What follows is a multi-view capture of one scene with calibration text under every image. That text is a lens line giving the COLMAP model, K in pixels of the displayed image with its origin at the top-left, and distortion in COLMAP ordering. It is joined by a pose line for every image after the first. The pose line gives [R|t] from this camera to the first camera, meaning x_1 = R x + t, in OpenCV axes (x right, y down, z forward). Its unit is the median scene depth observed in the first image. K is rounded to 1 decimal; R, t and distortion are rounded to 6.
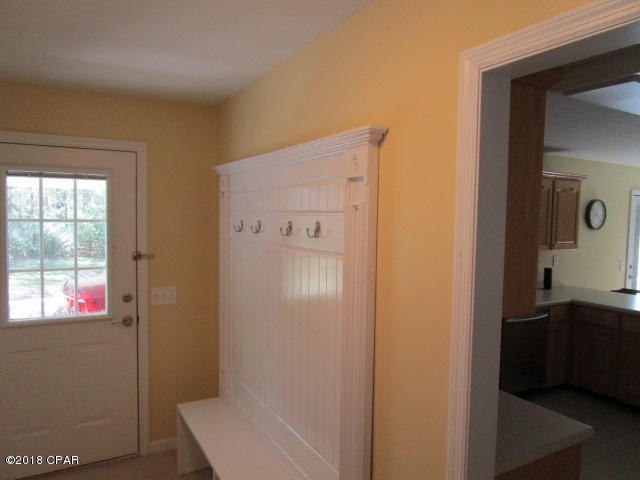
lens RADIAL K [[466.5, 0, 320.0], [0, 466.5, 240.0], [0, 0, 1]] dist [-0.007086, -0.007451]
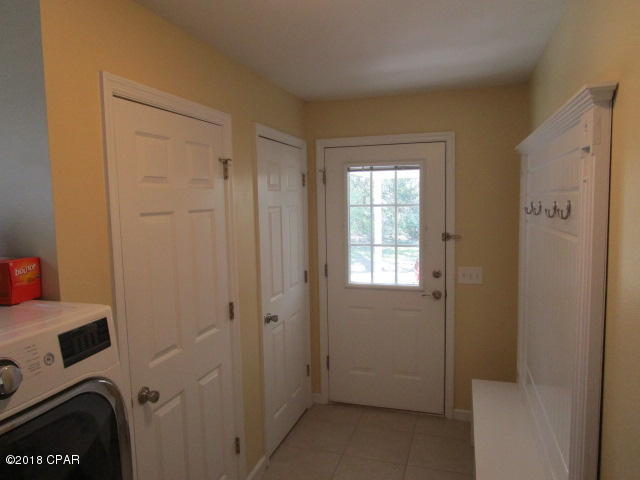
lens RADIAL K [[466.5, 0, 320.0], [0, 466.5, 240.0], [0, 0, 1]] dist [-0.007086, -0.007451]
pose [[0.682444, 0.035788, -0.730062, 0.209911], [-0.012446, 0.999225, 0.037348, 0.004958], [0.730832, -0.016402, 0.682360, 0.037217]]
